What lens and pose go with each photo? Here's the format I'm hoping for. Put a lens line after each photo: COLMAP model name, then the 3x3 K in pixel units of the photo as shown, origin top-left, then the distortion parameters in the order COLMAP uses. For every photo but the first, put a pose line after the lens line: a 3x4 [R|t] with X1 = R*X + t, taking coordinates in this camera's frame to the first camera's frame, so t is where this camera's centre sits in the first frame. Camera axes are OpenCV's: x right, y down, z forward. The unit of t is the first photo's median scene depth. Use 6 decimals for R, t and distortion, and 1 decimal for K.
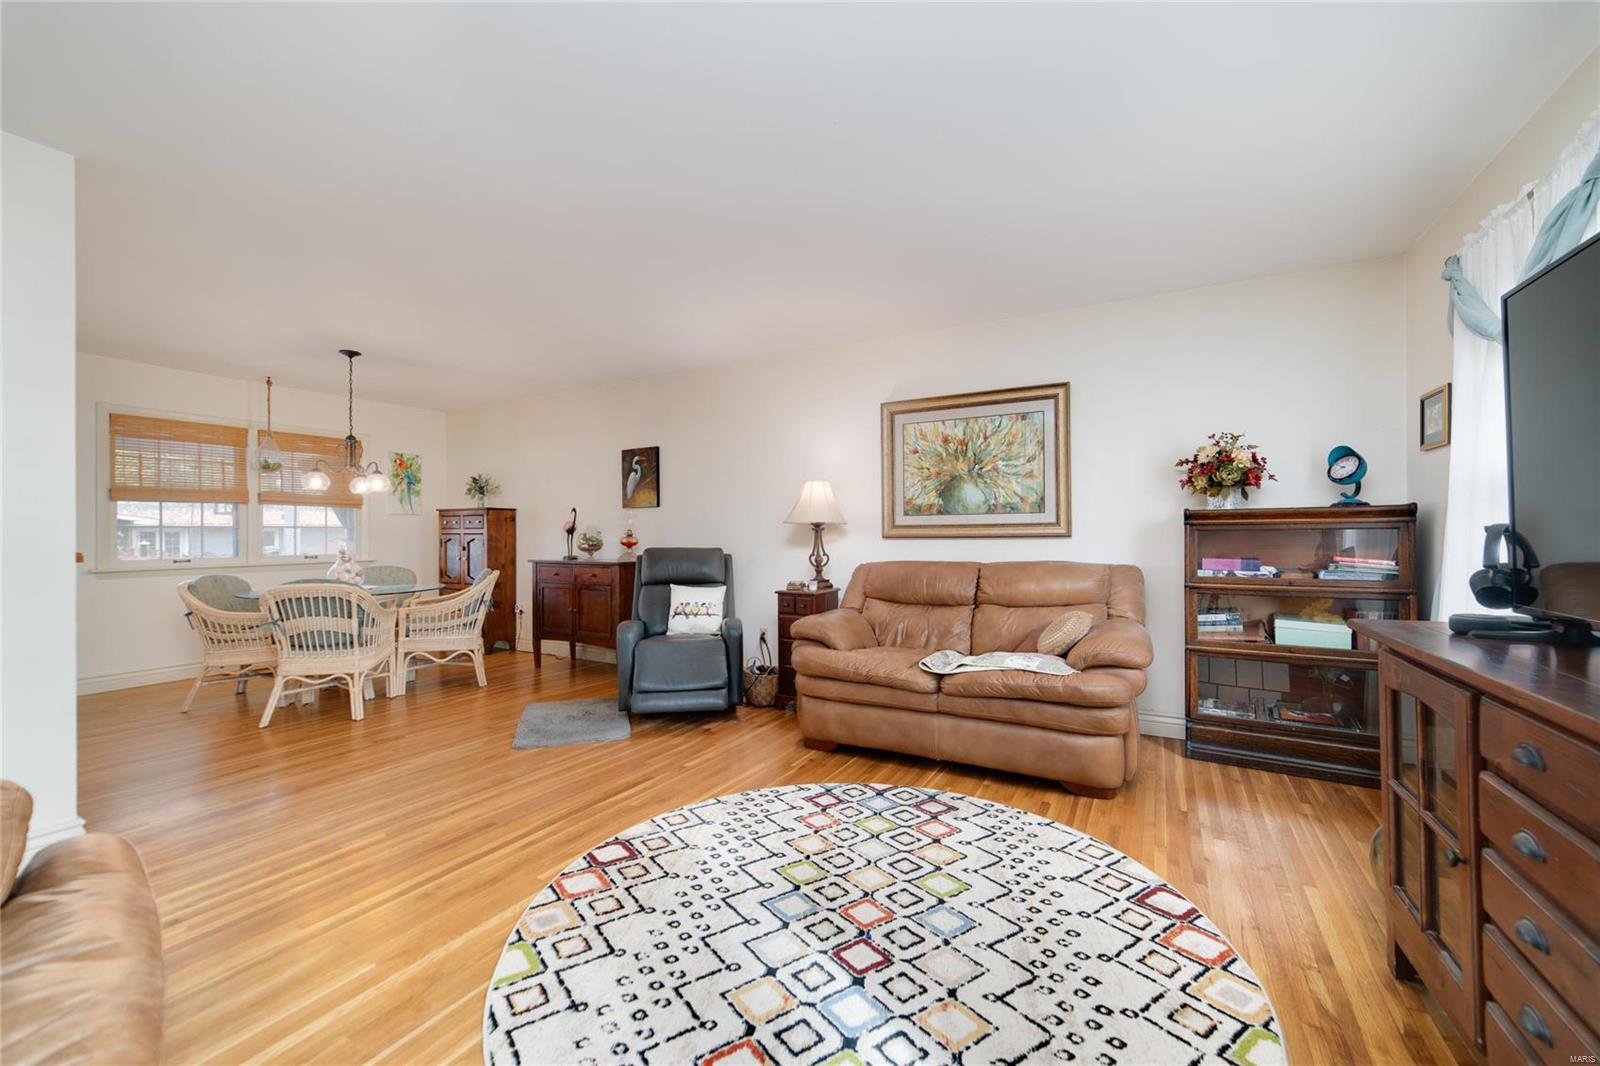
lens RADIAL K [[625.0, 0, 804.2], [0, 625.0, 531.7], [0, 0, 1]] dist [-0.023555, 0.008535]
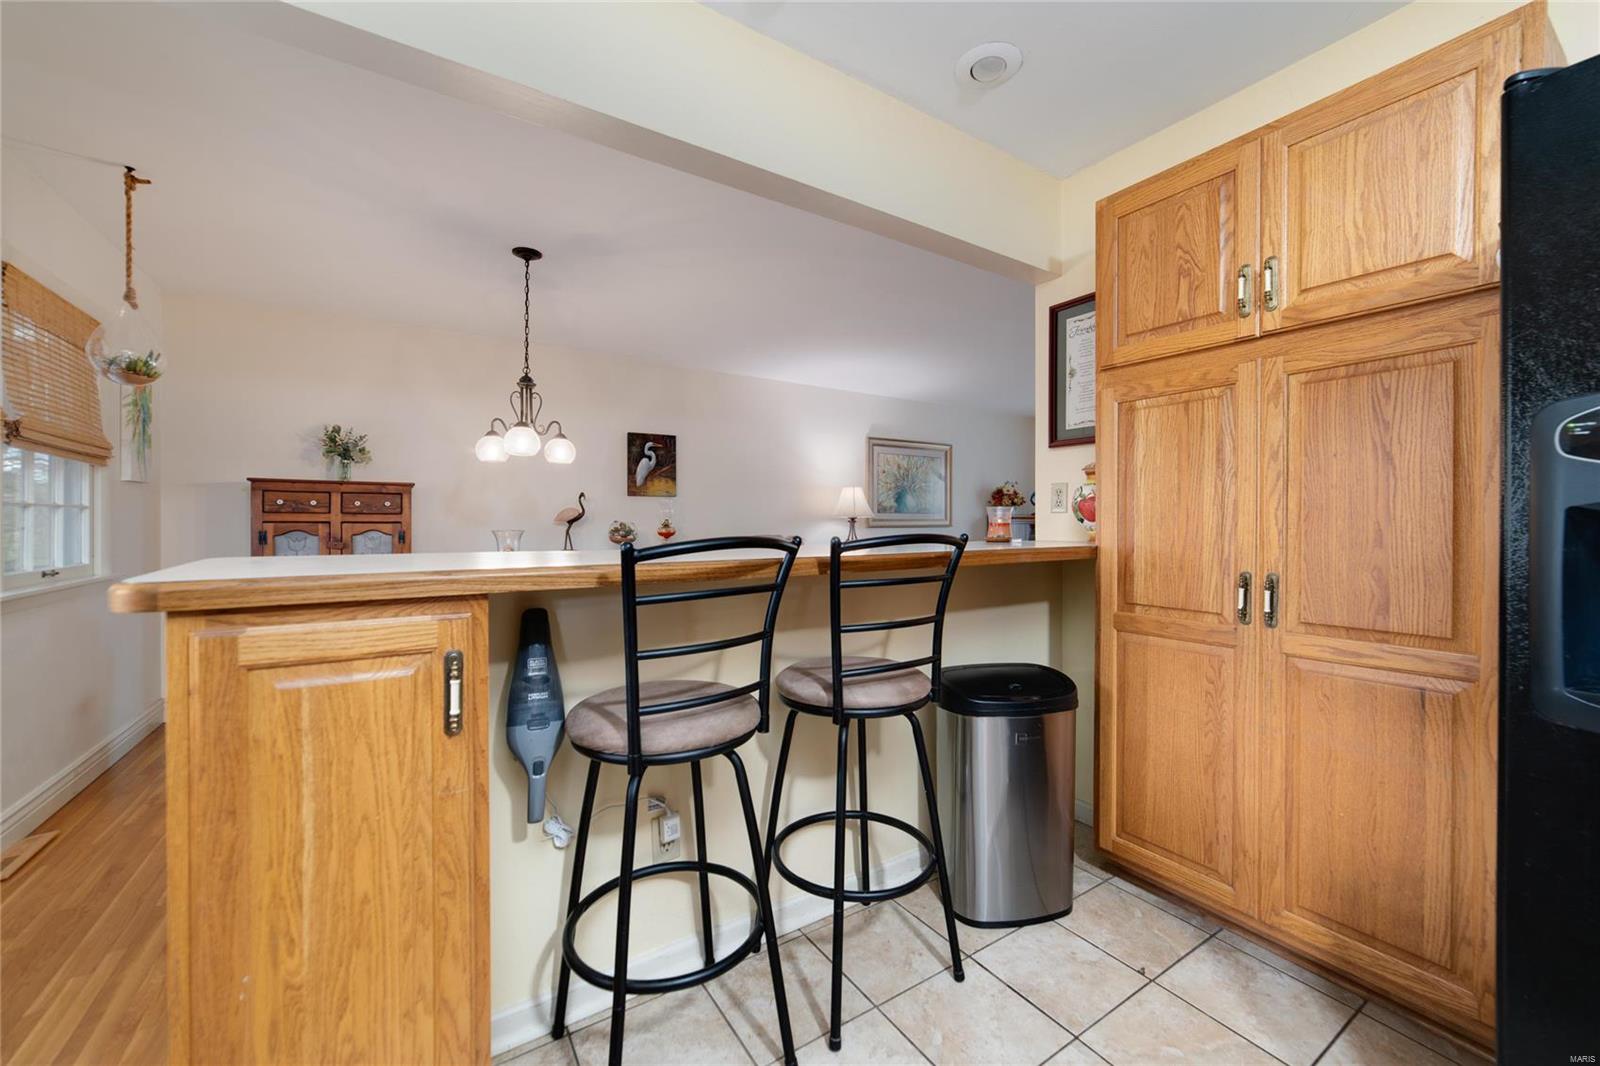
lens RADIAL K [[627.1, 0, 814.5], [0, 627.1, 529.7], [0, 0, 1]] dist [-0.022962, 0.008968]
pose [[0.463463, -0.002399, 0.886113, -1.926525], [-0.004800, 0.999975, 0.005218, 0.011796], [-0.886103, -0.006672, 0.463439, 0.650636]]
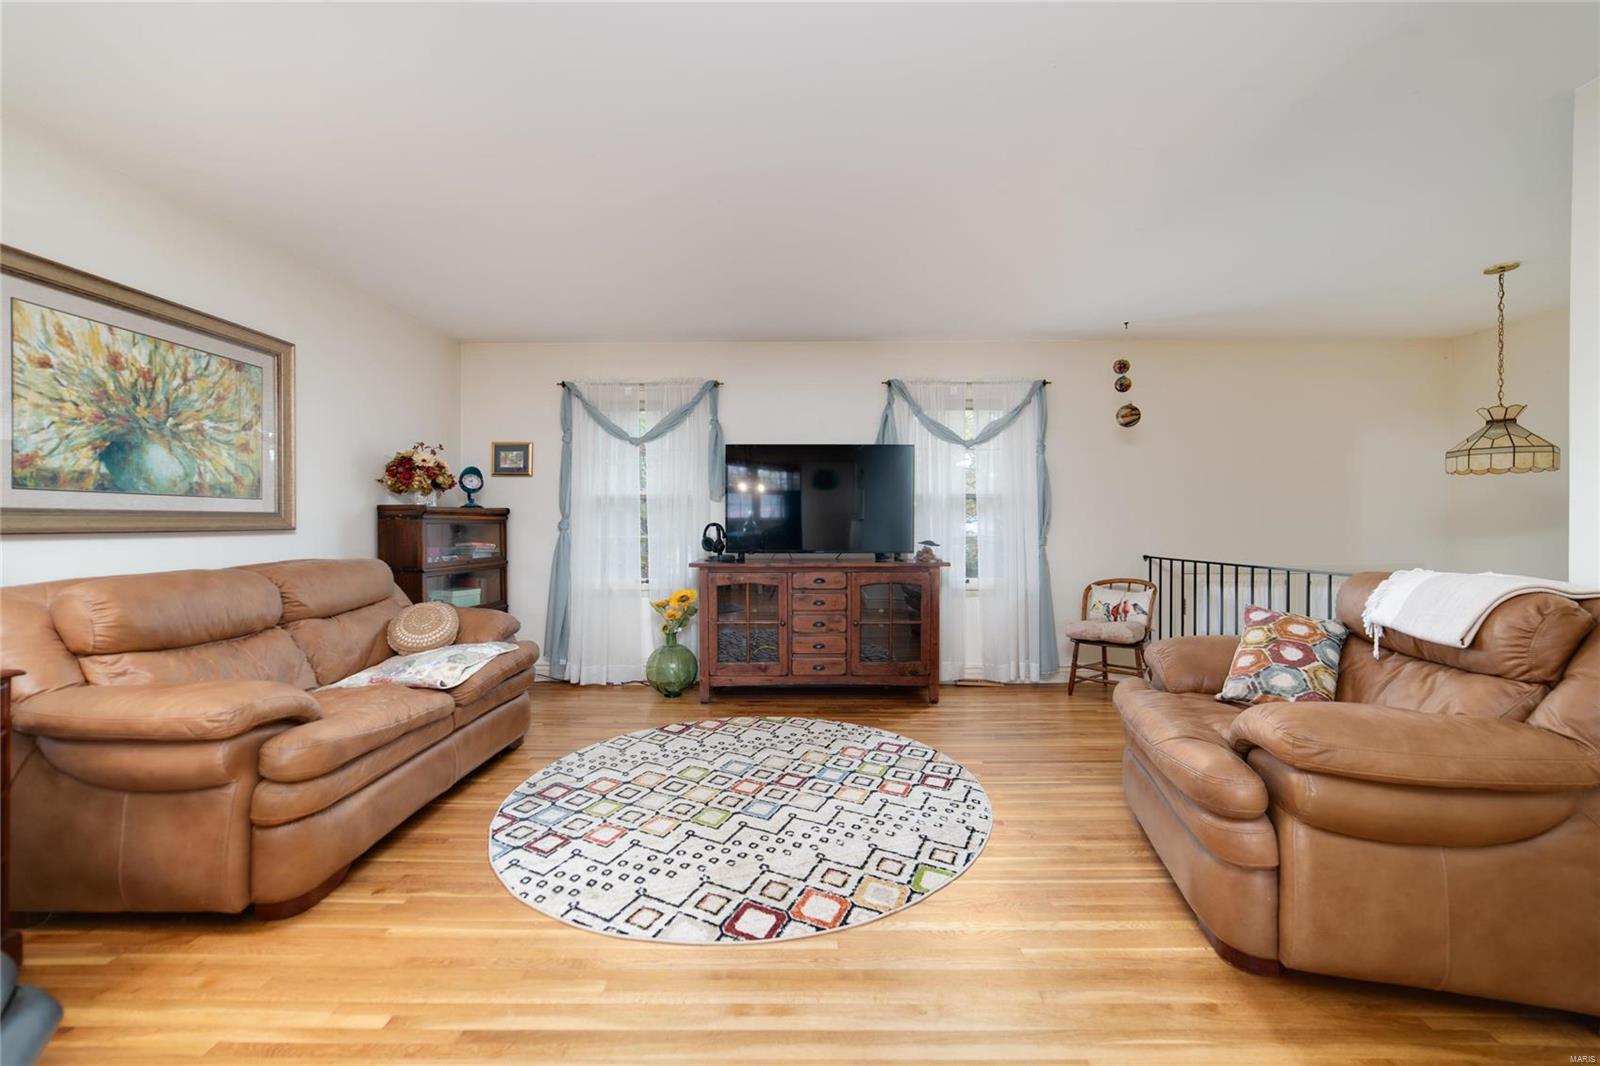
lens RADIAL K [[619.2, 0, 809.0], [0, 619.2, 526.8], [0, 0, 1]] dist [-0.025177, 0.010070]
pose [[-0.476372, 0.002546, 0.879240, -0.826209], [0.000249, 0.999996, -0.002761, 0.007784], [-0.879244, -0.001097, -0.476371, 1.043139]]
